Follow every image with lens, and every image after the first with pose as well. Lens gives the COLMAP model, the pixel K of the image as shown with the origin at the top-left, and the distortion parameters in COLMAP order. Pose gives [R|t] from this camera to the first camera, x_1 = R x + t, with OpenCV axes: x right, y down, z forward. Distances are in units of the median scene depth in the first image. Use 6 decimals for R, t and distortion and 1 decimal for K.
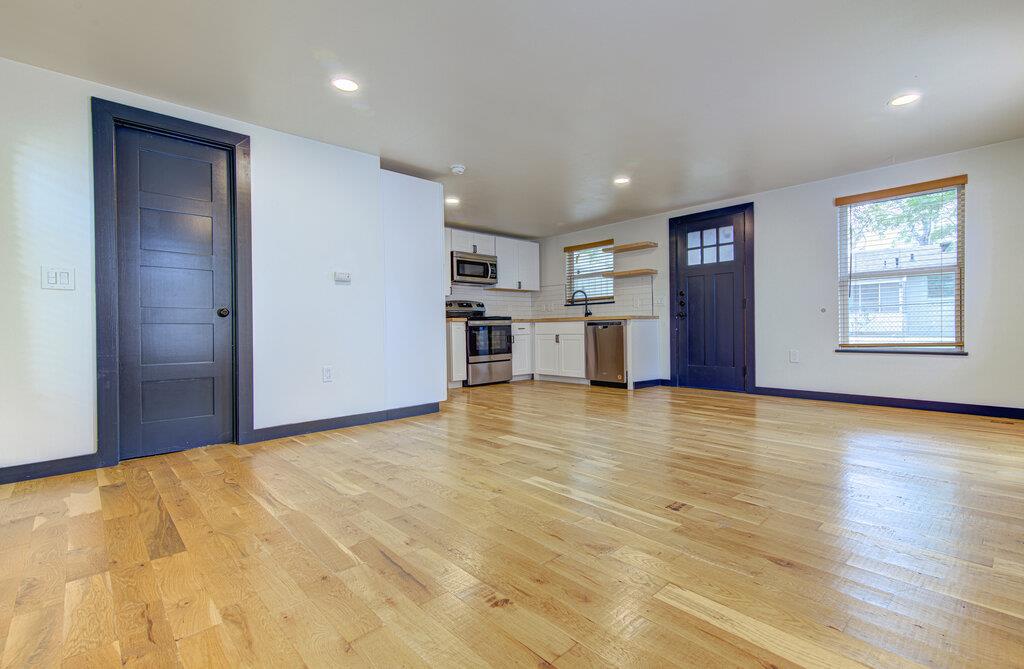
lens RADIAL K [[471.2, 0, 510.8], [0, 471.2, 327.5], [0, 0, 1]] dist [0.017924, -0.000239]
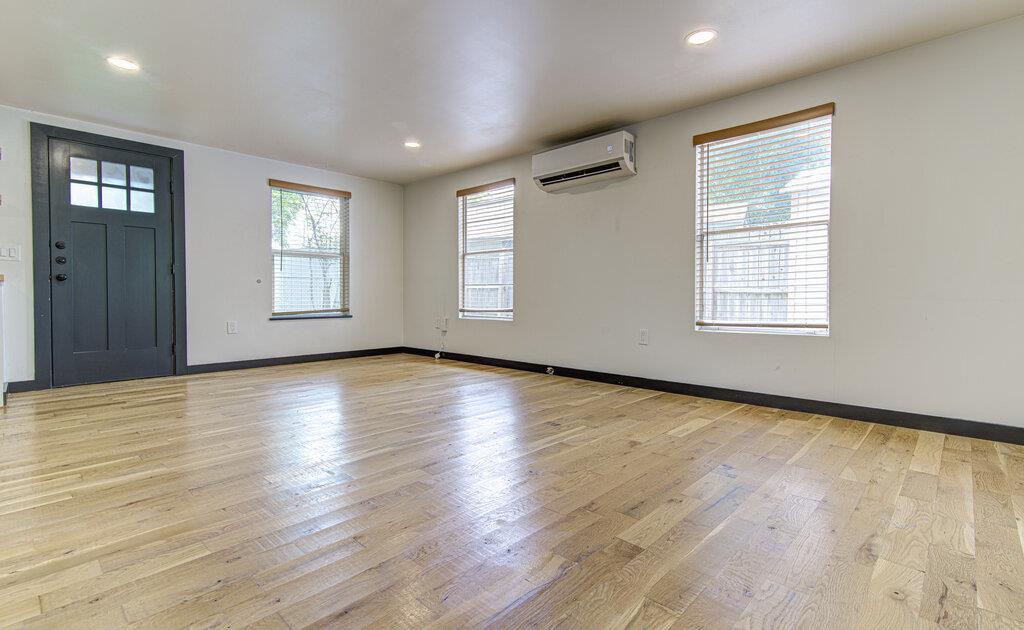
lens RADIAL K [[482.9, 0, 513.0], [0, 482.9, 305.2], [0, 0, 1]] dist [0.002520, 0.000790]
pose [[-0.080124, -0.008659, 0.996747, -0.456695], [0.000503, 0.999962, 0.008727, 0.007946], [-0.996785, 0.001201, -0.080116, 0.536569]]
